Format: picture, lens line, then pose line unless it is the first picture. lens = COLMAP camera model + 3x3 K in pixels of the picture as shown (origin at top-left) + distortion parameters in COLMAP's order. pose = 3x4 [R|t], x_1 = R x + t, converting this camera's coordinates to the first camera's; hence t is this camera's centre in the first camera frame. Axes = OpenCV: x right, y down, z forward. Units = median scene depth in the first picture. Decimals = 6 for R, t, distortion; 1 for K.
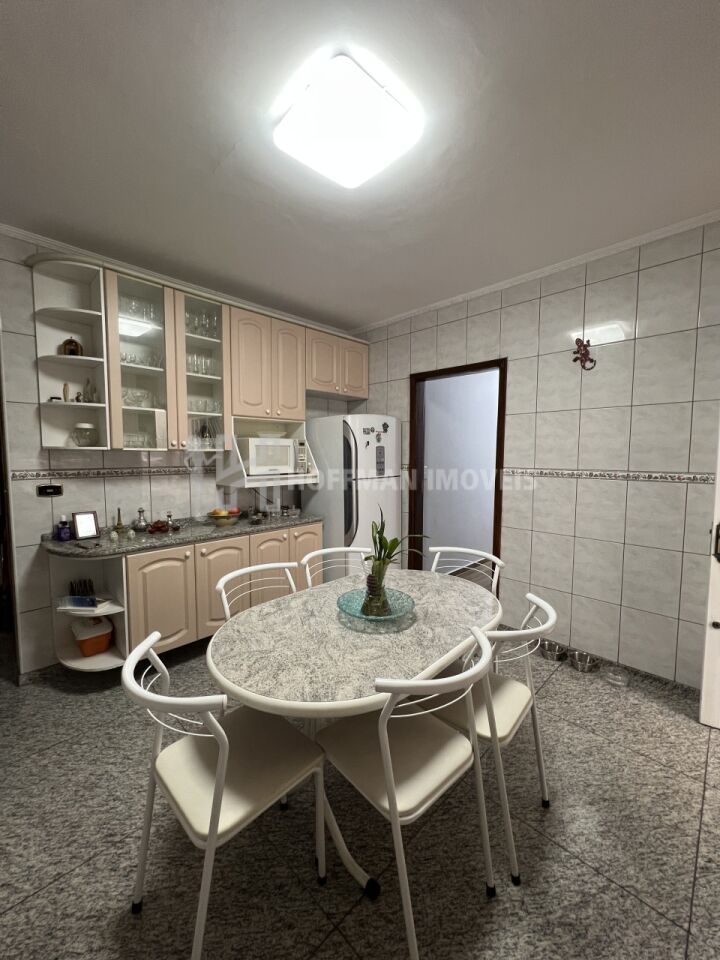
lens RADIAL K [[384.9, 0, 359.7], [0, 384.9, 480.9], [0, 0, 1]] dist [0.002708, 0.000103]
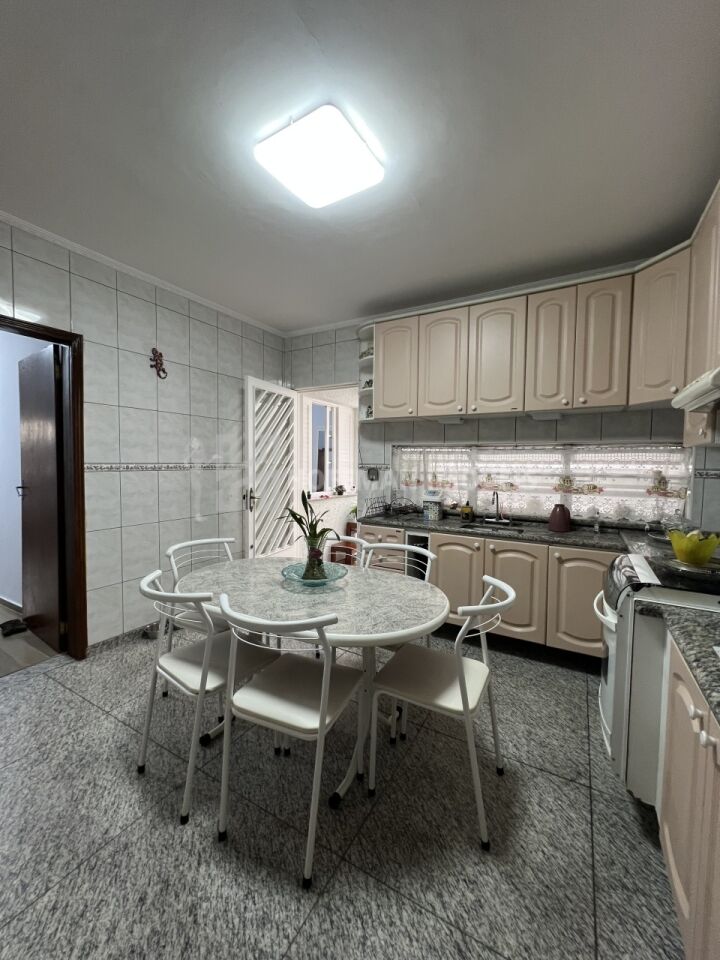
lens RADIAL K [[384.9, 0, 357.7], [0, 384.9, 478.9], [0, 0, 1]] dist [0.002708, 0.000103]
pose [[-0.257208, -0.048647, 0.965131, -0.704333], [0.059916, 0.996008, 0.066171, -0.023196], [-0.964497, 0.074846, -0.253266, 0.728671]]
